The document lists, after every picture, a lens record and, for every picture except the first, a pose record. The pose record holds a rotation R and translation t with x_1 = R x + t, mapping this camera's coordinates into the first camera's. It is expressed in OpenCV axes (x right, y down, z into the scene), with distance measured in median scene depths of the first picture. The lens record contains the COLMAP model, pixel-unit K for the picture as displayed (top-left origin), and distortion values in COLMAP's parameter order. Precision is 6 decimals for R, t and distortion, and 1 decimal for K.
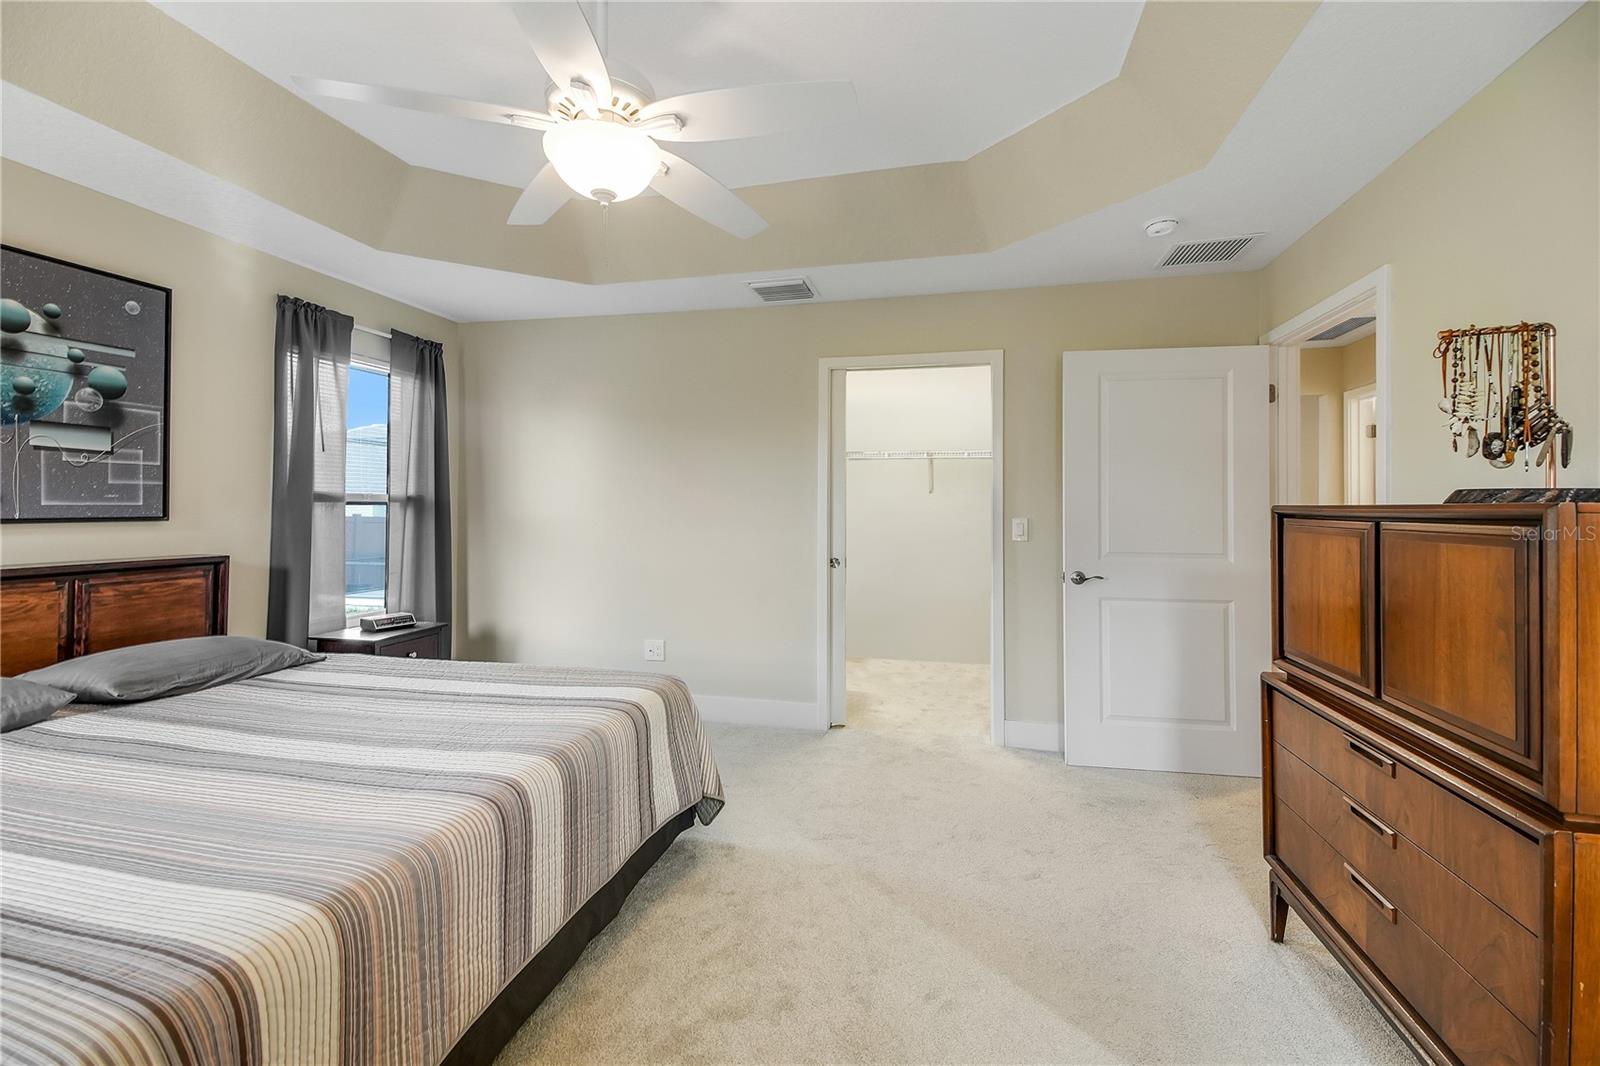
lens RADIAL K [[692.2, 0, 796.7], [0, 692.2, 507.2], [0, 0, 1]] dist [0.039664, -0.019966]
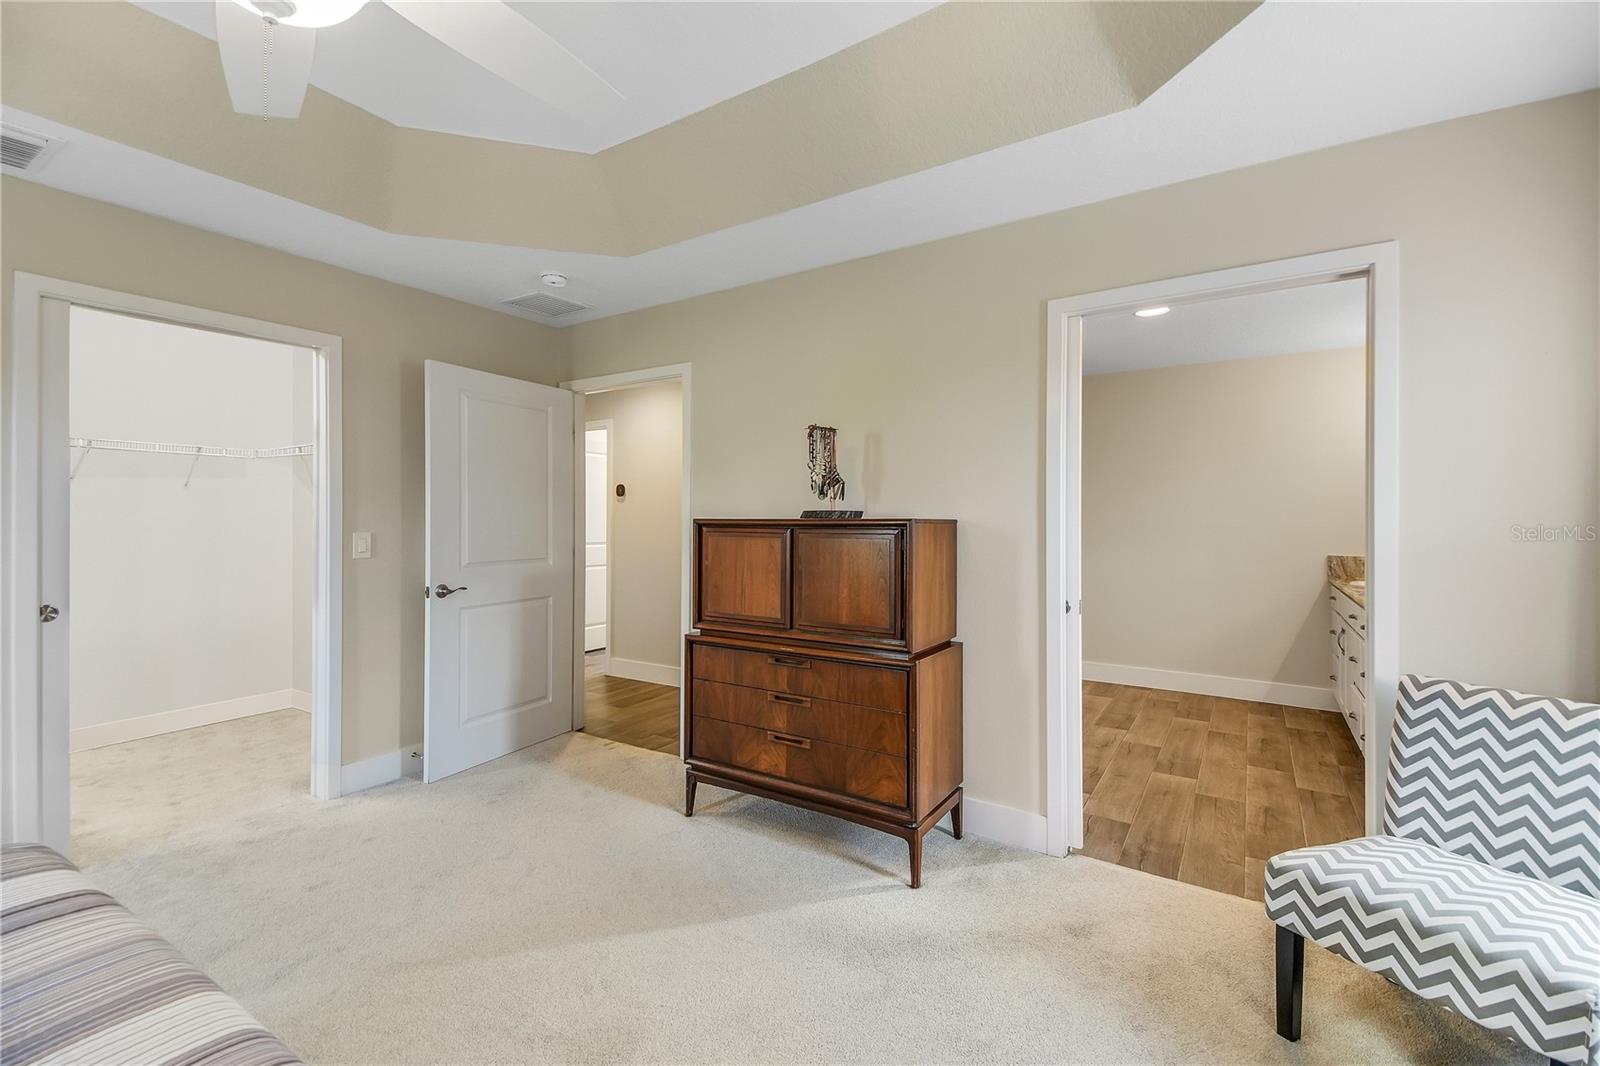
lens RADIAL K [[687.0, 0, 801.3], [0, 687.0, 531.6], [0, 0, 1]] dist [0.022047, -0.000126]
pose [[0.323143, -0.022212, 0.946090, -0.787348], [0.002356, 0.999740, 0.022667, -0.010485], [-0.946347, -0.005096, 0.323111, 0.428262]]
